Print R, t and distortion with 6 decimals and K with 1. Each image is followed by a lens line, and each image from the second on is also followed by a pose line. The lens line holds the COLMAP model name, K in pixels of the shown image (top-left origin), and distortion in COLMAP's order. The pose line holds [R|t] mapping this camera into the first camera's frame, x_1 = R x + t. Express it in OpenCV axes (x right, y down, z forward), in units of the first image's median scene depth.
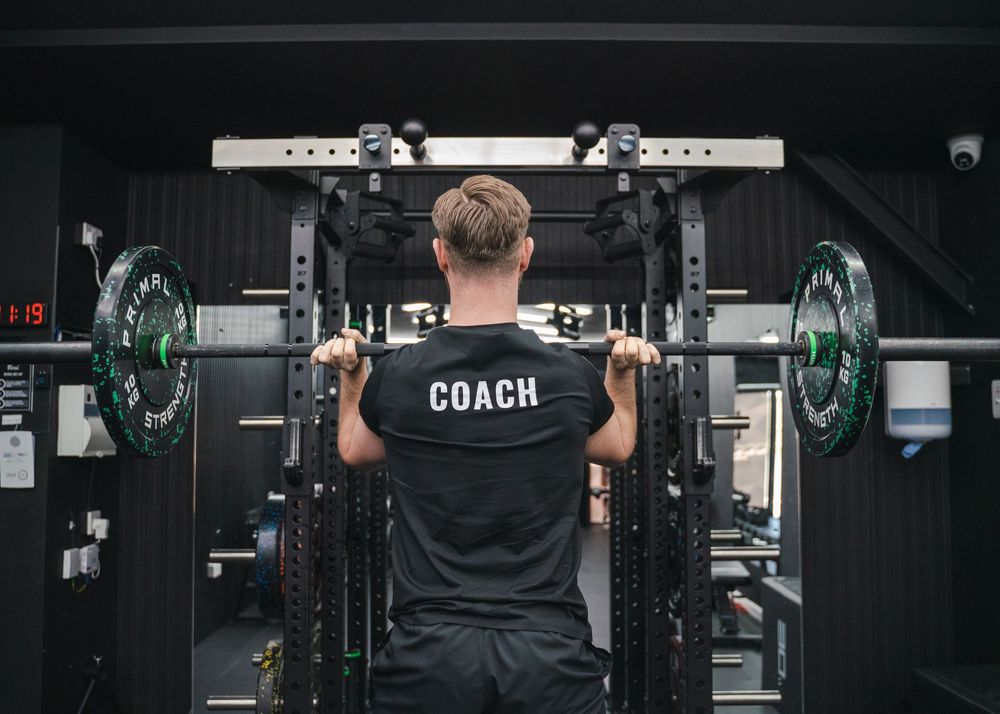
lens RADIAL K [[867.0, 0, 500.0], [0, 867.0, 357.0], [0, 0, 1]] dist [-0.083678, 0.009285]
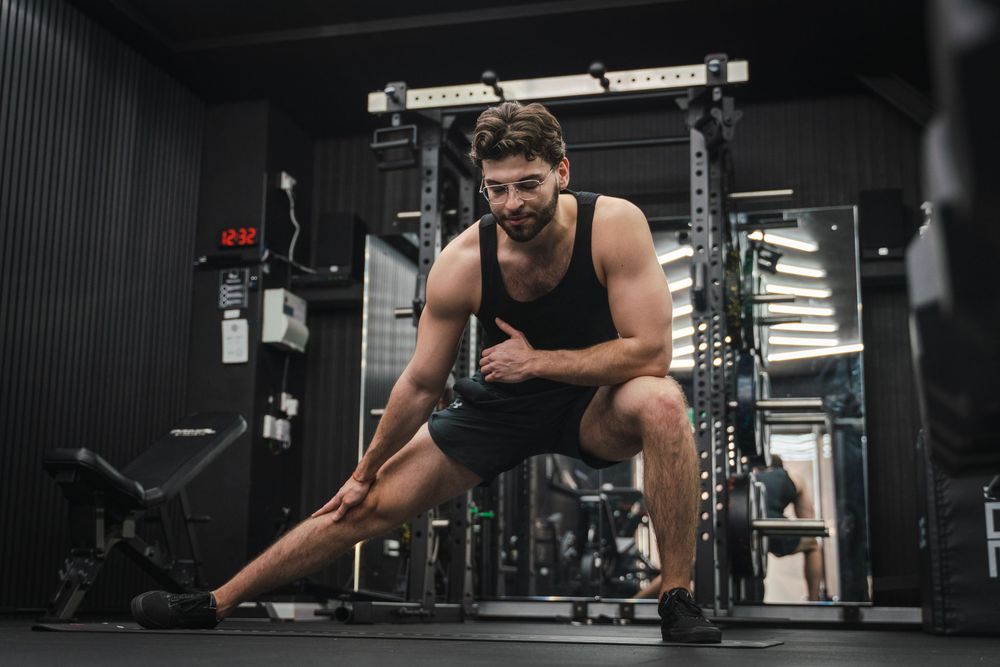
lens RADIAL K [[1388.5, 0, 500.0], [0, 1388.5, 333.5], [0, 0, 1]] dist [0.000493, 0.042698]
pose [[0.963762, -0.037364, -0.264135, 0.422246], [0.006236, 0.993028, -0.117717, 0.369651], [0.266692, 0.111804, 0.957275, -1.012597]]
